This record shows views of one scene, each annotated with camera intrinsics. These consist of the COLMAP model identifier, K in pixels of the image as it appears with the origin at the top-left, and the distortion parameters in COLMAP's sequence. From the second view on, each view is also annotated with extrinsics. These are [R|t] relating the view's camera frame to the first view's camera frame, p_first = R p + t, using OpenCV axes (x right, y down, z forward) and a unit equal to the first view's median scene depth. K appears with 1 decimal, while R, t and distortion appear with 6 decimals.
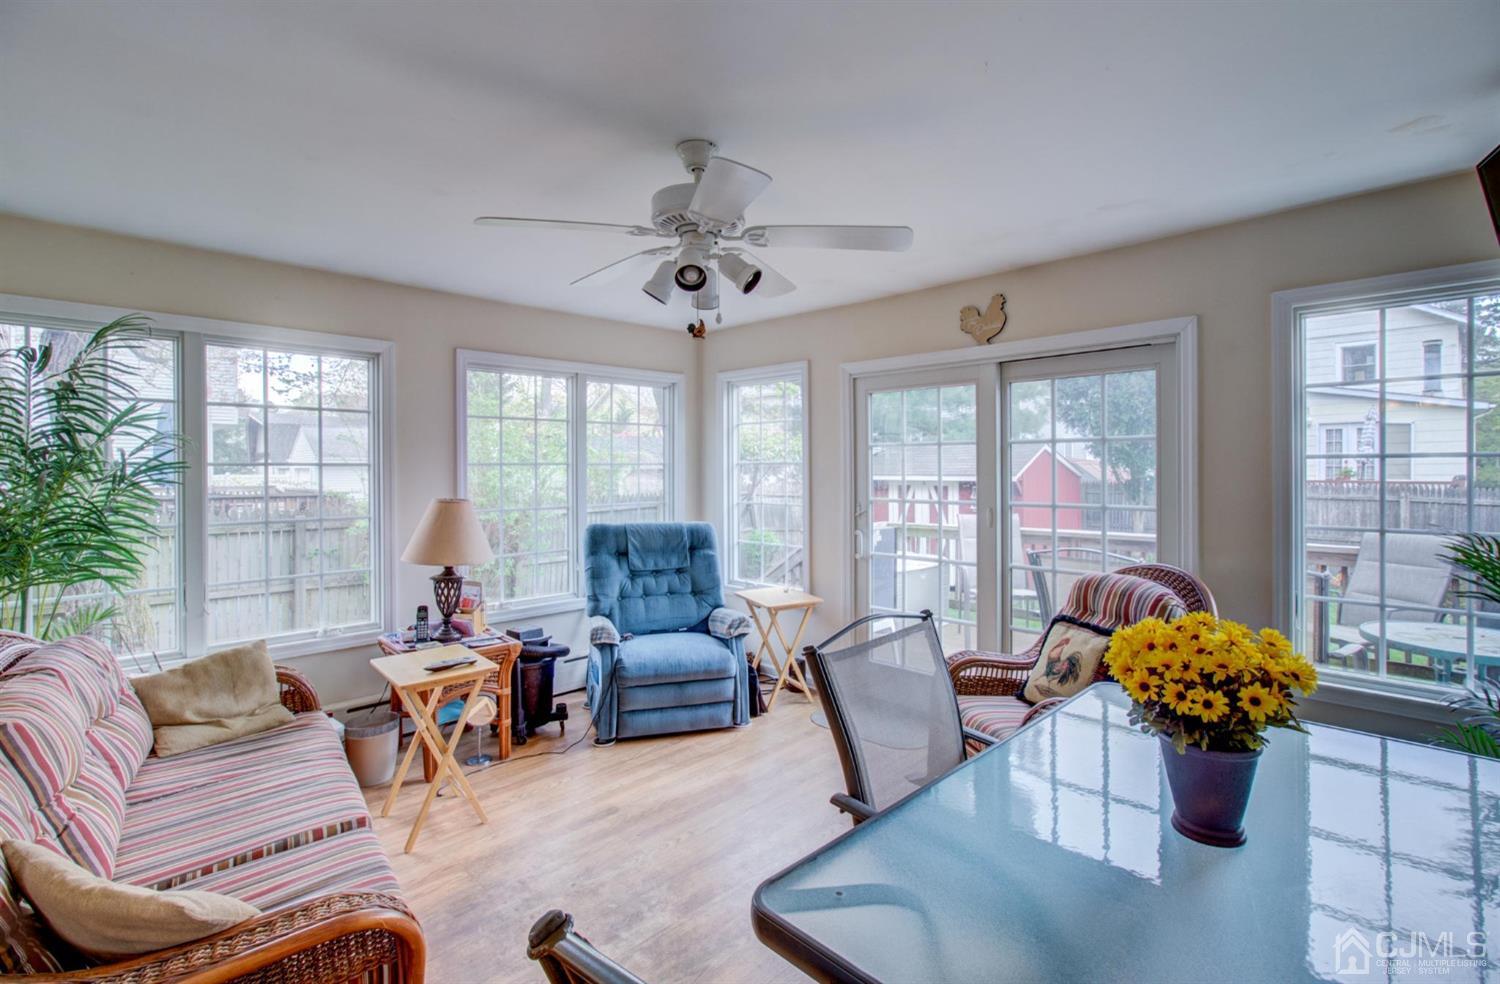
lens RADIAL K [[686.7, 0, 749.8], [0, 686.7, 471.3], [0, 0, 1]] dist [0.001216, 0.000091]
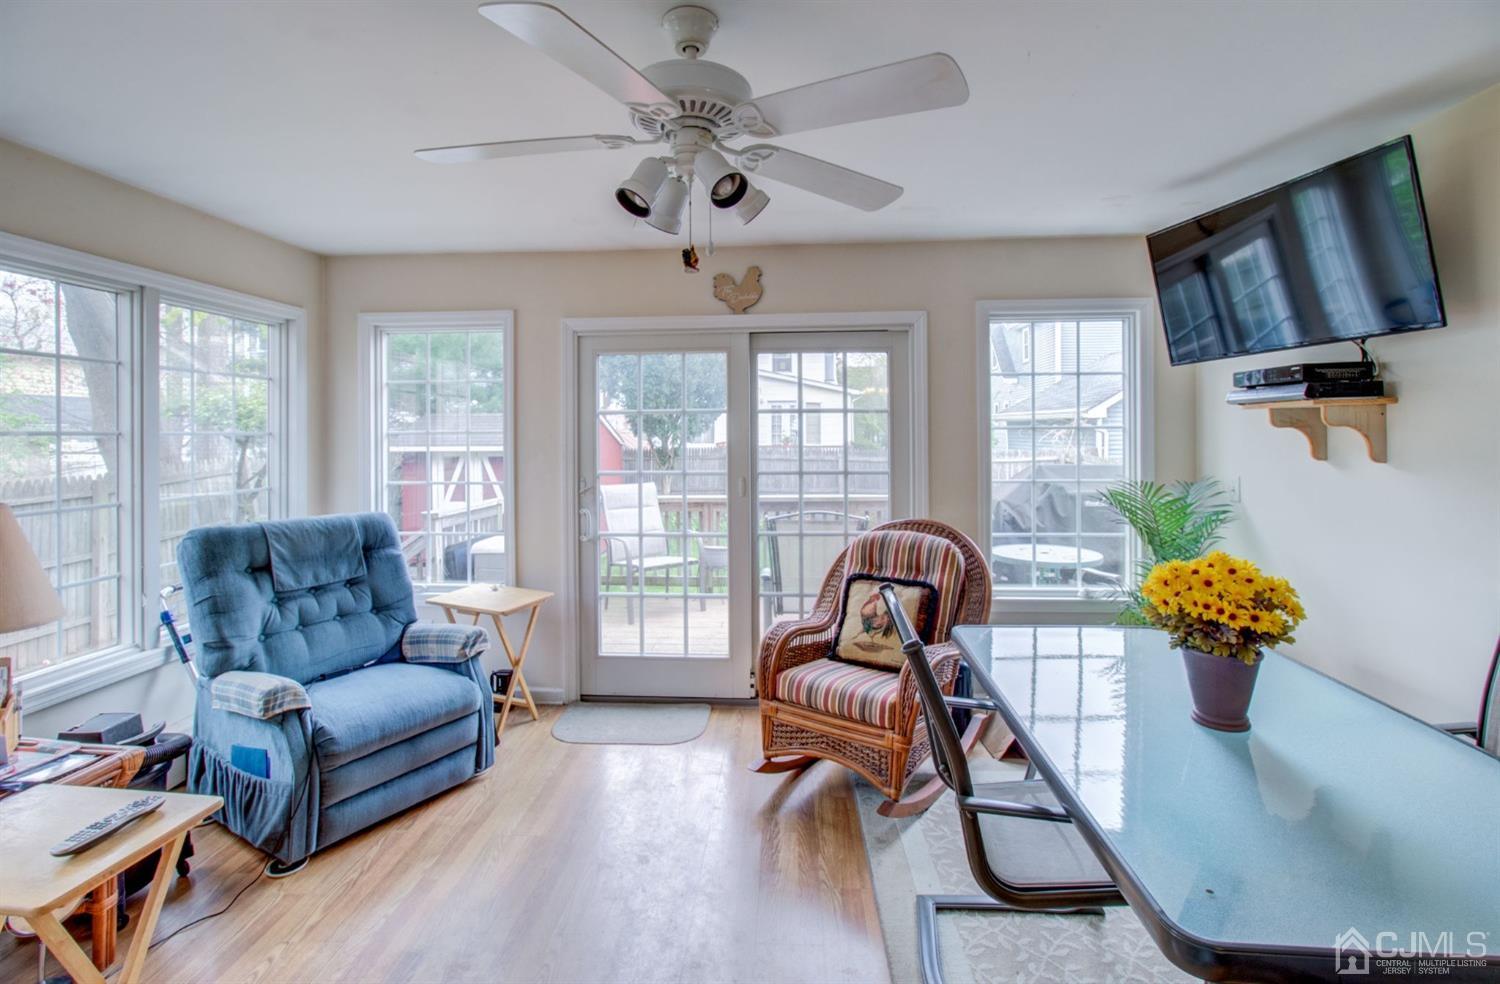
lens RADIAL K [[698.3, 0, 748.6], [0, 698.3, 427.4], [0, 0, 1]] dist [-0.055053, 0.075107]
pose [[0.766576, 0.004542, 0.642137, -0.260051], [0.007641, 0.999840, -0.016194, -0.002377], [-0.642108, 0.017321, 0.766419, 0.185738]]
